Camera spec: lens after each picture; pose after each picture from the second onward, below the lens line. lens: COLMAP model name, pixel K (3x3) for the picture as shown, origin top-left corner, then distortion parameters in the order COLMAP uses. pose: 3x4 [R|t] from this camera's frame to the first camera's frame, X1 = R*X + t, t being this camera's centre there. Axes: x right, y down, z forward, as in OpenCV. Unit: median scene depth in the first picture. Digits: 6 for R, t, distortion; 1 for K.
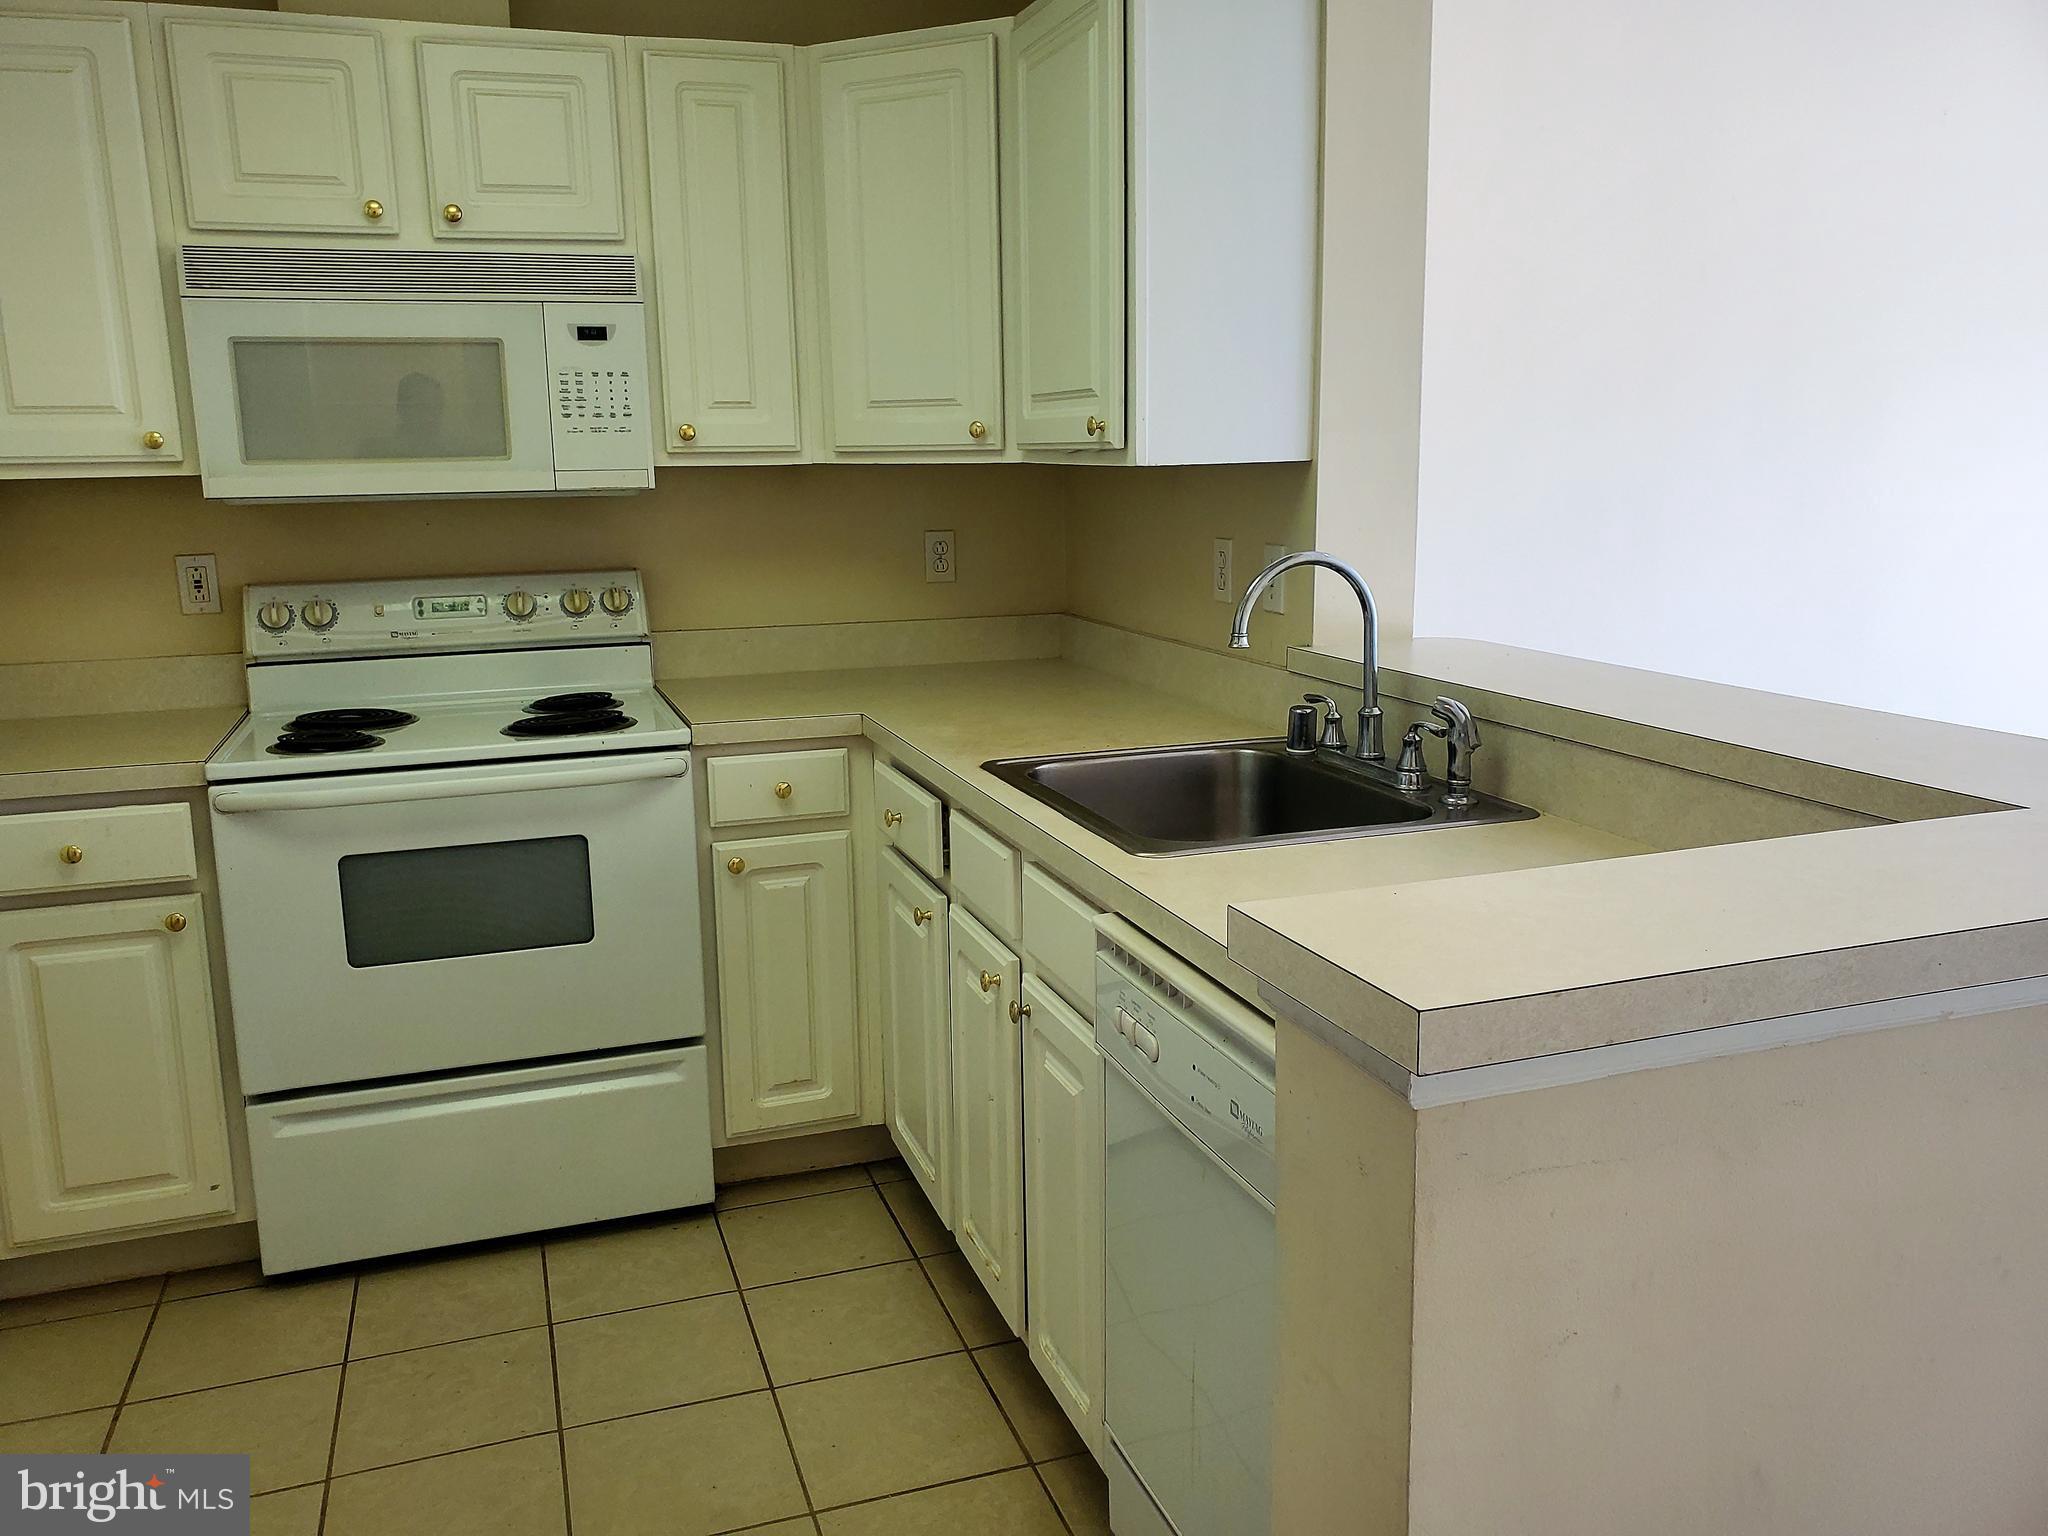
lens RADIAL K [[1598.7, 0, 1024.0], [0, 1598.7, 768.0], [0, 0, 1]] dist [0.002402, -0.002888]
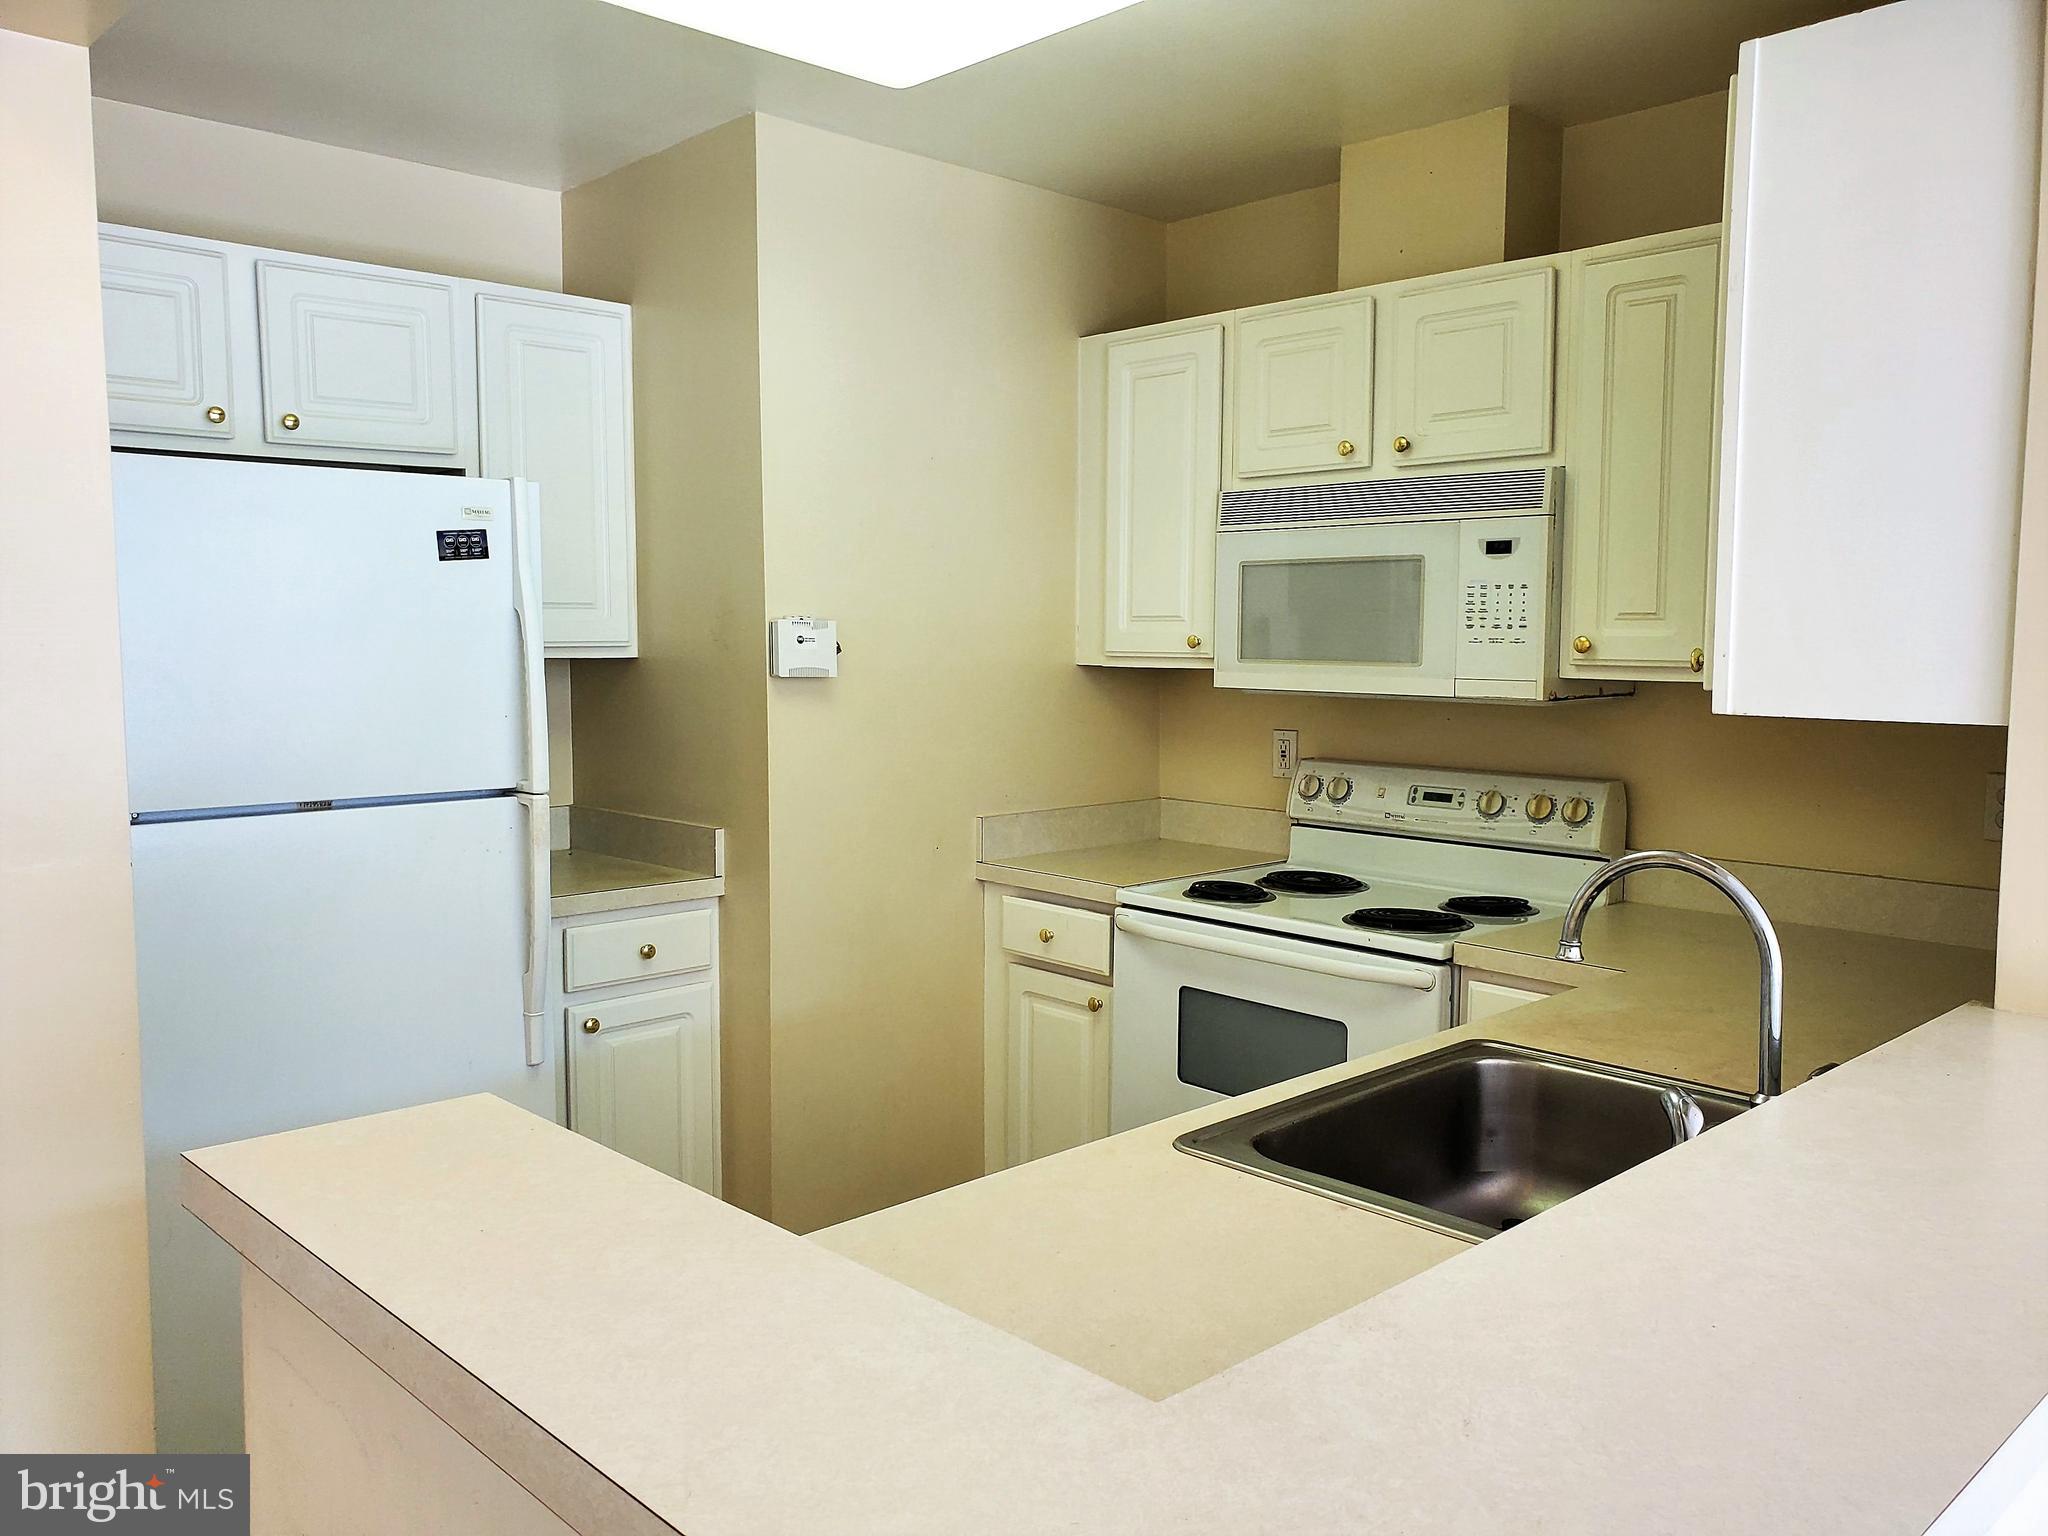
lens RADIAL K [[1598.7, 0, 1024.0], [0, 1598.7, 768.0], [0, 0, 1]] dist [0.002402, -0.002888]
pose [[0.389866, 0.101666, -0.915242, 0.552572], [-0.187630, 0.981808, 0.029136, -0.106913], [0.901554, 0.160368, 0.401849, 0.341812]]
